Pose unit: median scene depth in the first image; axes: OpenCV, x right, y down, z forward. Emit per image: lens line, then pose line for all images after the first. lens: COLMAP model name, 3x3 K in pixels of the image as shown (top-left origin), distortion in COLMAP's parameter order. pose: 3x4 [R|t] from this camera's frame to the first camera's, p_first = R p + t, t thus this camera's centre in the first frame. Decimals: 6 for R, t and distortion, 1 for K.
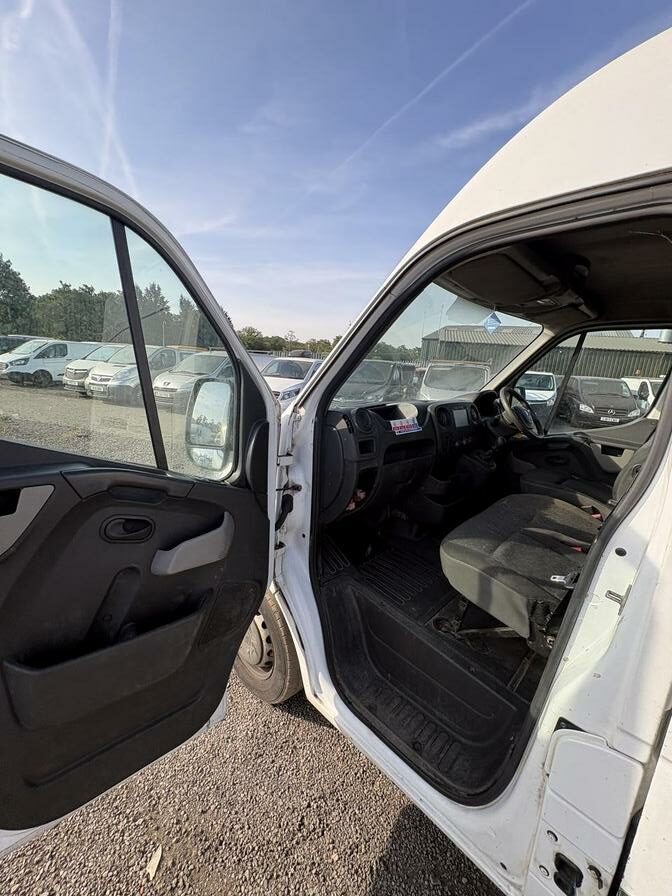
lens RADIAL K [[358.5, 0, 334.7], [0, 358.5, 448.4], [0, 0, 1]] dist [0.000023, 0.001502]
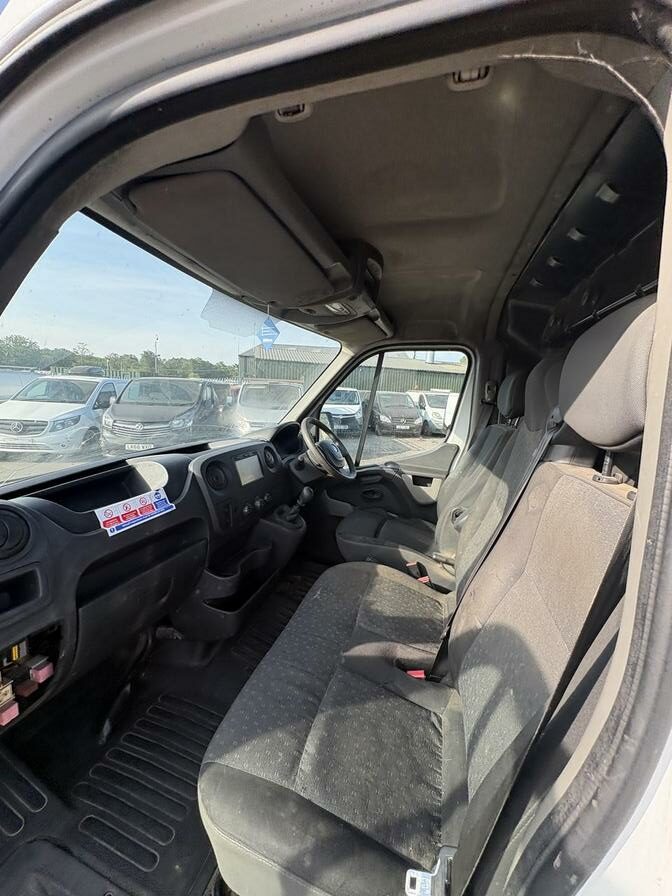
lens RADIAL K [[358.5, 0, 333.0], [0, 358.5, 446.3], [0, 0, 1]] dist [0.000023, 0.001502]
pose [[0.890537, -0.089347, 0.446051, 0.166434], [0.111445, 0.993493, -0.023494, -0.082627], [-0.441049, 0.070632, 0.894699, 0.269404]]
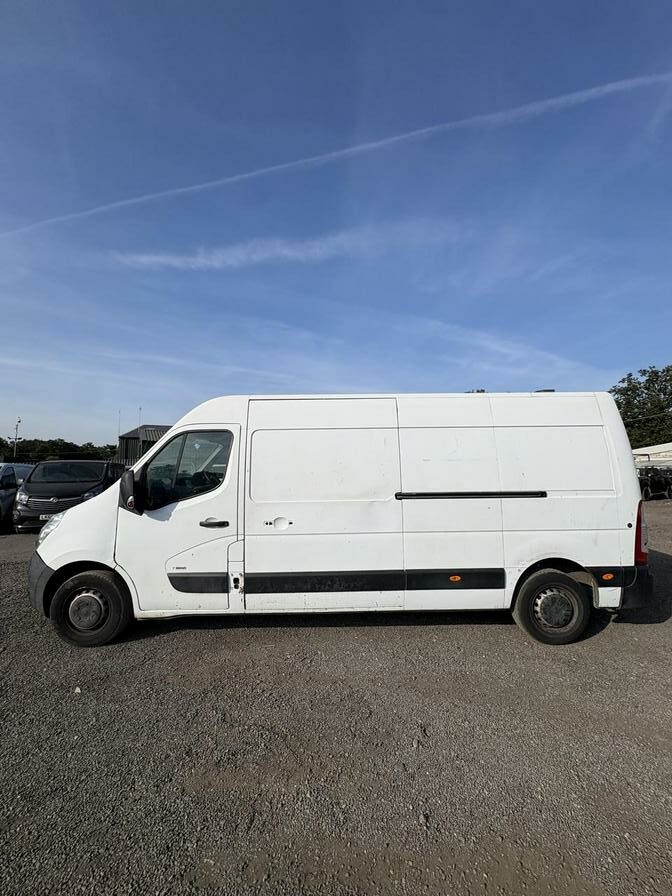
lens RADIAL K [[358.5, 0, 335.5], [0, 358.5, 448.1], [0, 0, 1]] dist [0.000023, 0.001502]
pose [[0.709672, -0.015795, 0.704355, -0.448162], [0.199308, 0.963411, -0.179208, 0.222371], [-0.675753, 0.267563, 0.686854, -0.950065]]
